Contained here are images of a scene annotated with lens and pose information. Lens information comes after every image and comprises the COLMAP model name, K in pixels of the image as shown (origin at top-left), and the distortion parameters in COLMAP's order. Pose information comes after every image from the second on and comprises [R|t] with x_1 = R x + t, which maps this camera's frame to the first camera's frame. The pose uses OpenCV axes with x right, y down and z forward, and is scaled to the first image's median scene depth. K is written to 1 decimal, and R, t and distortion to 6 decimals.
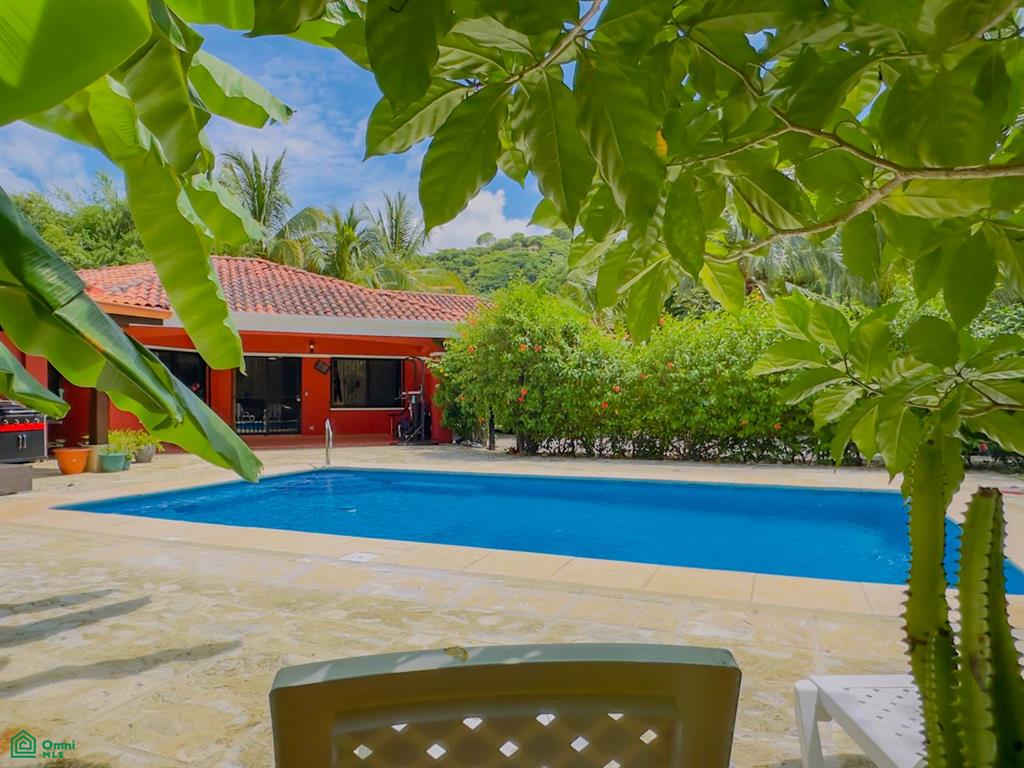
lens RADIAL K [[660.2, 0, 510.4], [0, 660.2, 389.4], [0, 0, 1]] dist [0.001106, 0.000816]
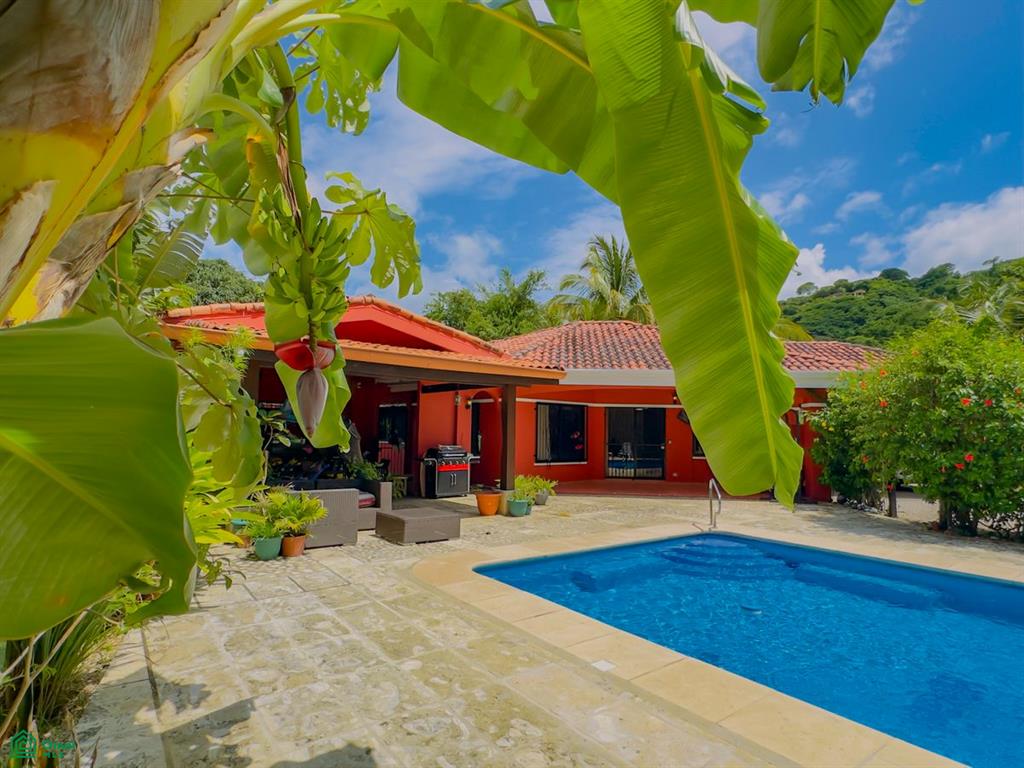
lens RADIAL K [[539.0, 0, 512.0], [0, 539.0, 384.0], [0, 0, 1]] dist [-0.000474, -0.000176]
pose [[0.862510, -0.022266, -0.505549, -0.091803], [-0.016144, 0.997312, -0.071469, -0.021934], [0.505782, 0.069805, 0.859833, 0.123243]]
